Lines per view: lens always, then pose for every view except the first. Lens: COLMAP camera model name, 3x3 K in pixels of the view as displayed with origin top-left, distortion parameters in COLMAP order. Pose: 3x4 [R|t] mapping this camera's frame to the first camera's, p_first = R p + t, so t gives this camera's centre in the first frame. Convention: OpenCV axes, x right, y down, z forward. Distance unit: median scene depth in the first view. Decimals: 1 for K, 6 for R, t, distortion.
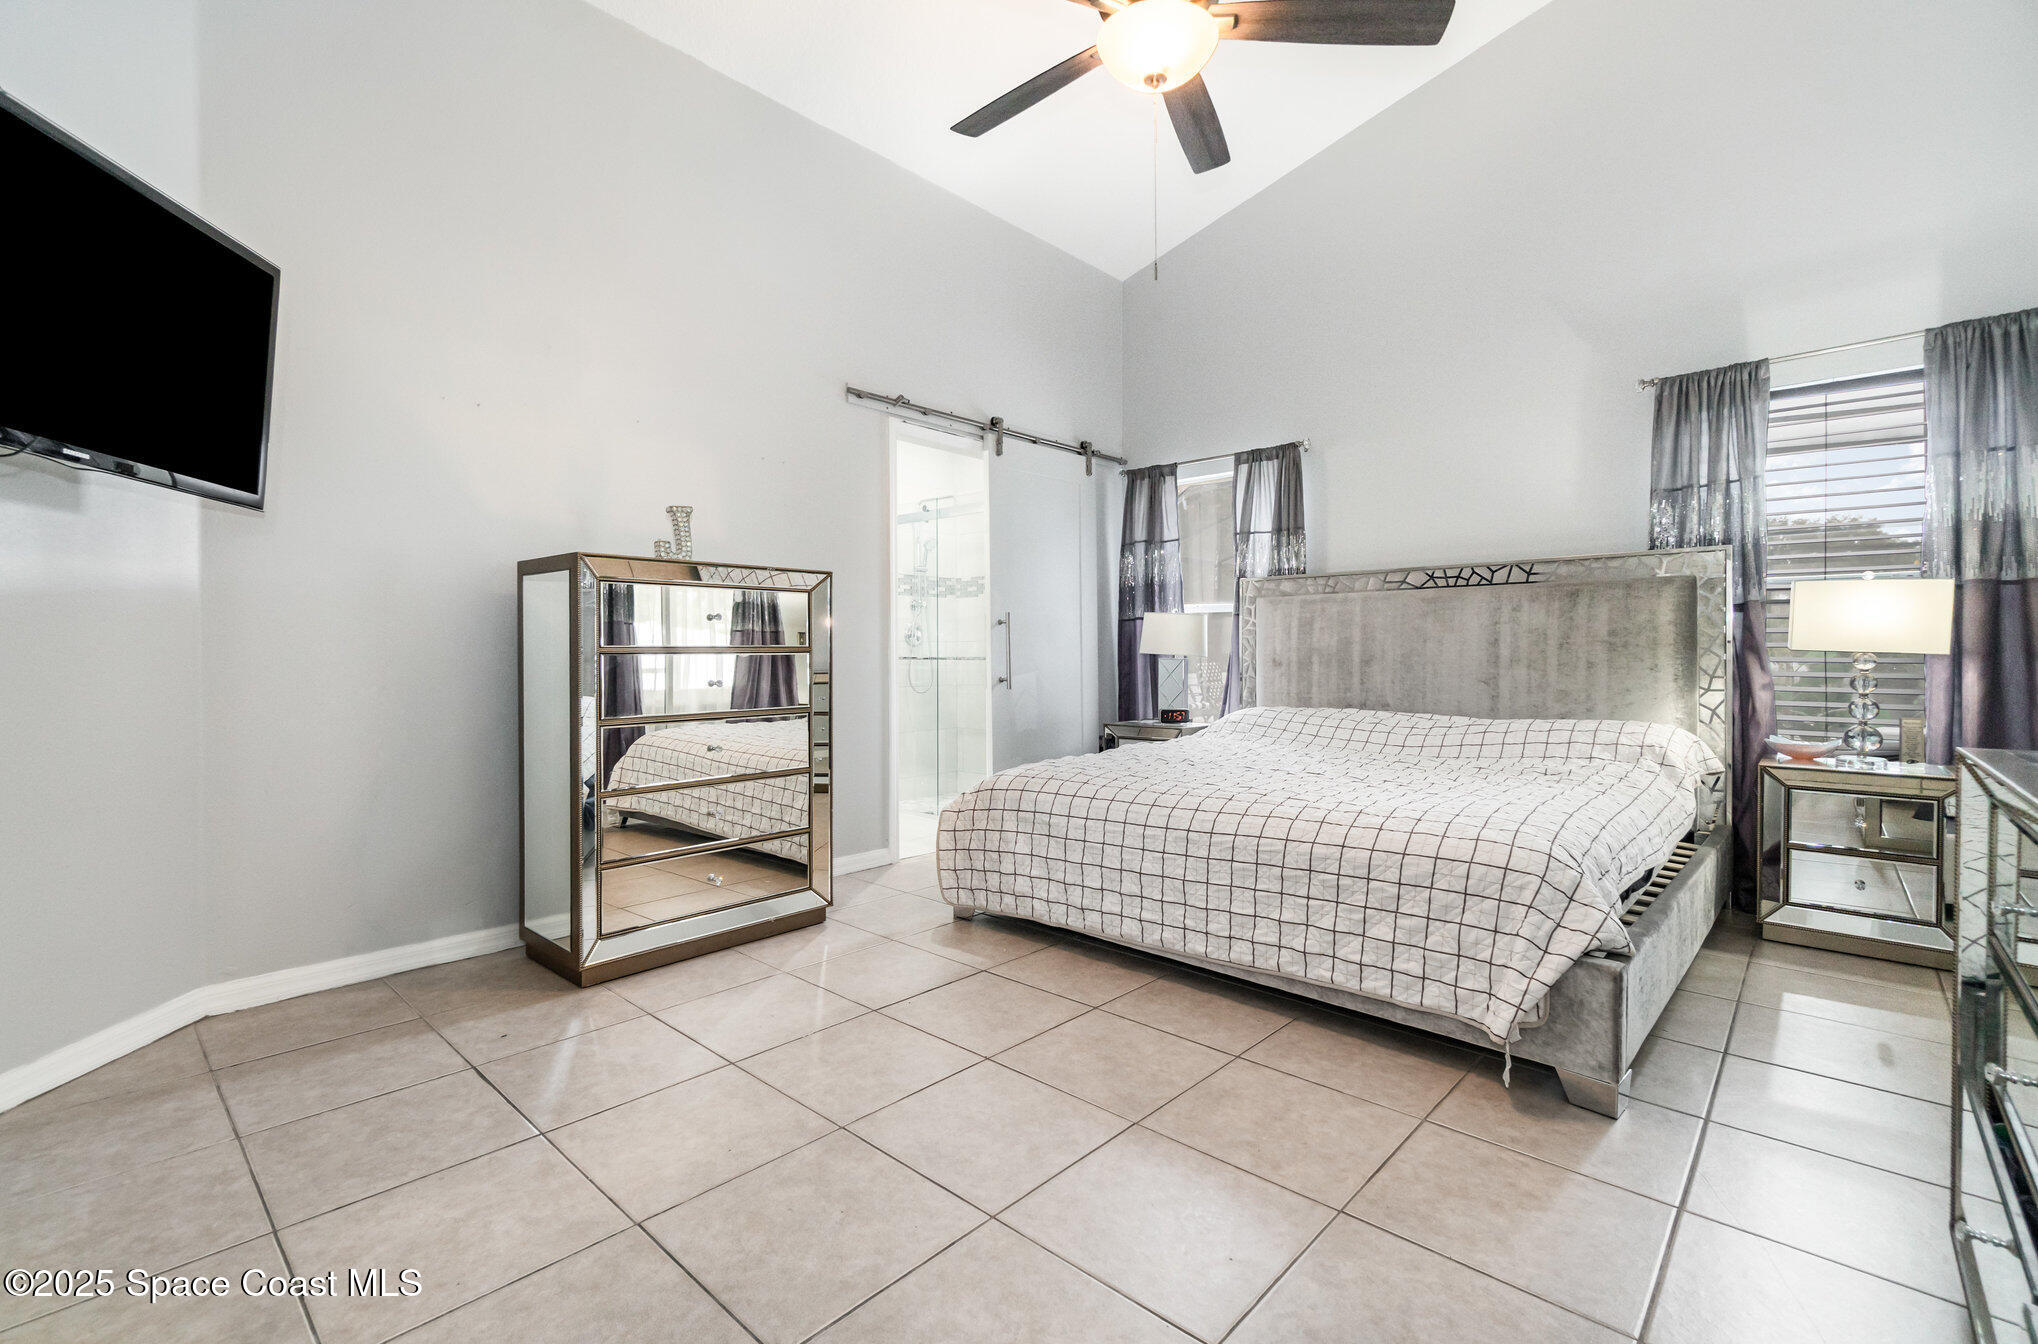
lens RADIAL K [[891.4, 0, 1019.0], [0, 891.4, 672.0], [0, 0, 1]] dist [-0.001428, -0.000112]
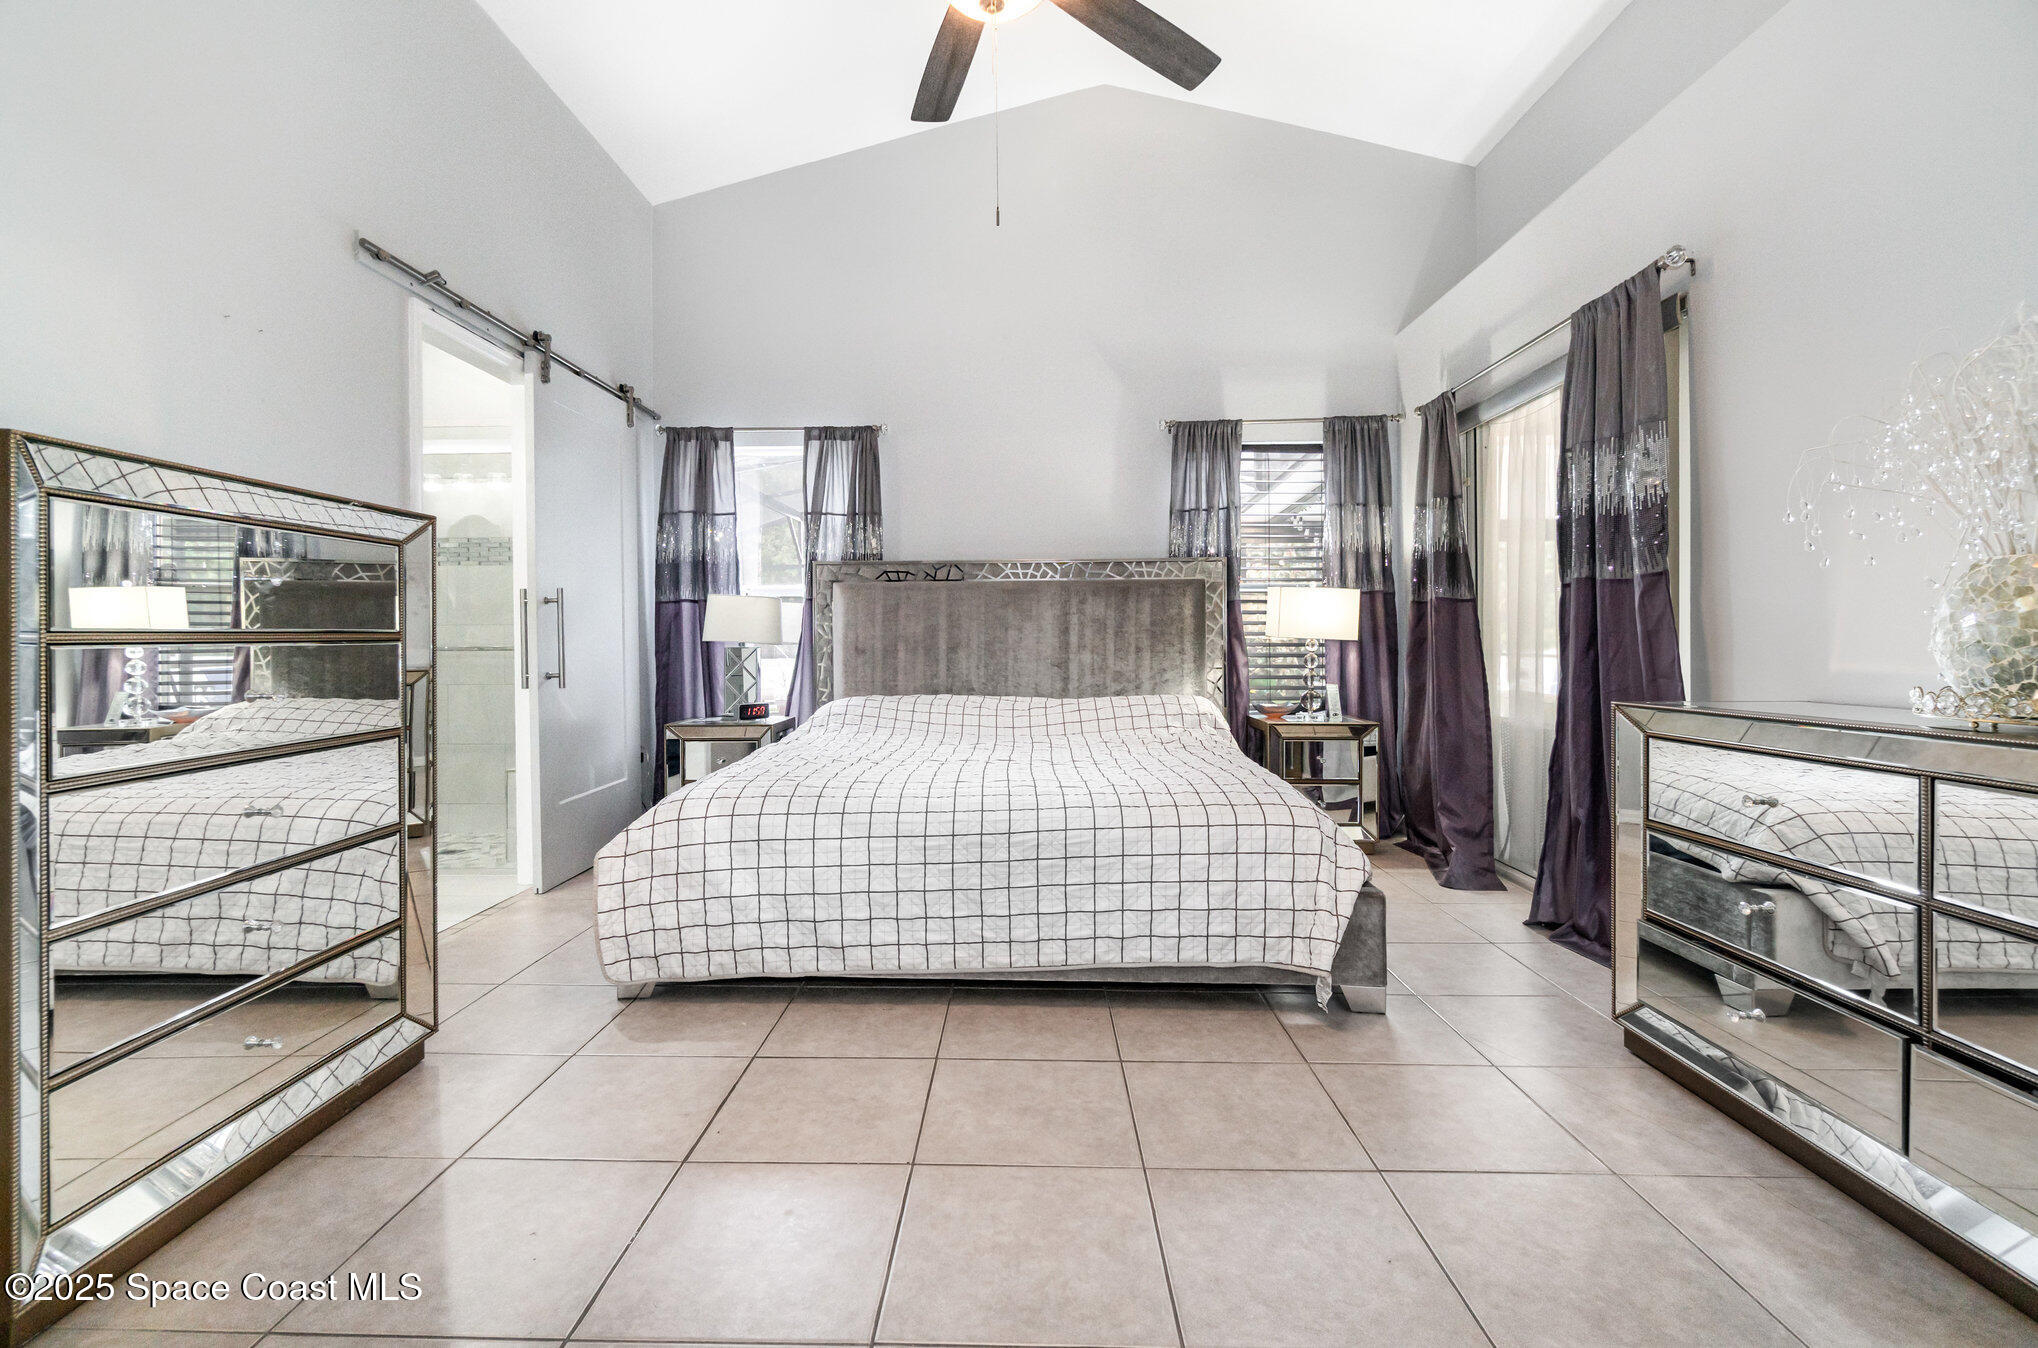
lens RADIAL K [[890.1, 0, 1012.6], [0, 890.1, 646.4], [0, 0, 1]] dist [-0.000009, -0.000066]
pose [[0.754090, -0.006704, 0.656737, -0.280061], [0.015950, 0.999840, -0.008109, -0.005496], [-0.656577, 0.016590, 0.754076, 0.206552]]
